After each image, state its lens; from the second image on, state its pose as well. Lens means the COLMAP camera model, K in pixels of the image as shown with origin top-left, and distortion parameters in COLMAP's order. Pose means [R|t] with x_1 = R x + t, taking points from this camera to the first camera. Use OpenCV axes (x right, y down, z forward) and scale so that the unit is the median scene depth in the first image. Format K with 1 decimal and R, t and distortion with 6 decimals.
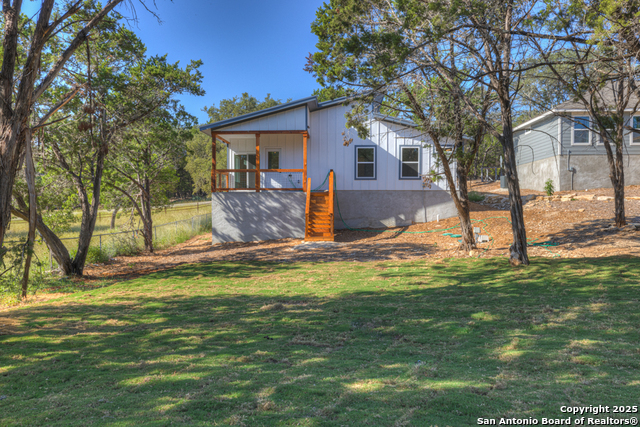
lens RADIAL K [[564.6, 0, 320.4], [0, 564.6, 214.4], [0, 0, 1]] dist [0.008202, 0.007890]
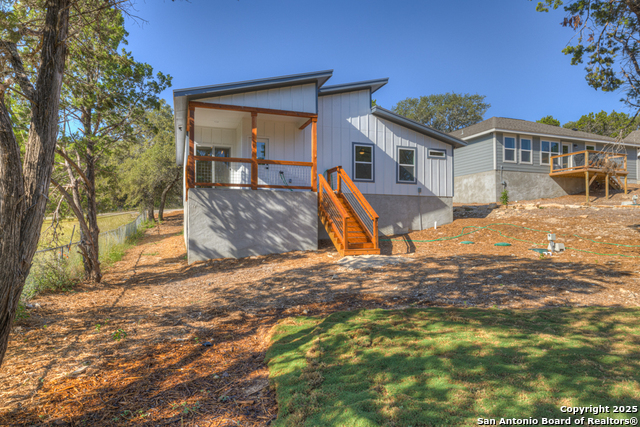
lens RADIAL K [[372.8, 0, 311.1], [0, 372.8, 223.5], [0, 0, 1]] dist [-0.024919, 0.001227]
pose [[0.935110, 0.002499, 0.354347, -0.184695], [-0.002565, 0.999997, -0.000284, 0.003079], [-0.354347, -0.000644, 0.935114, 0.447813]]
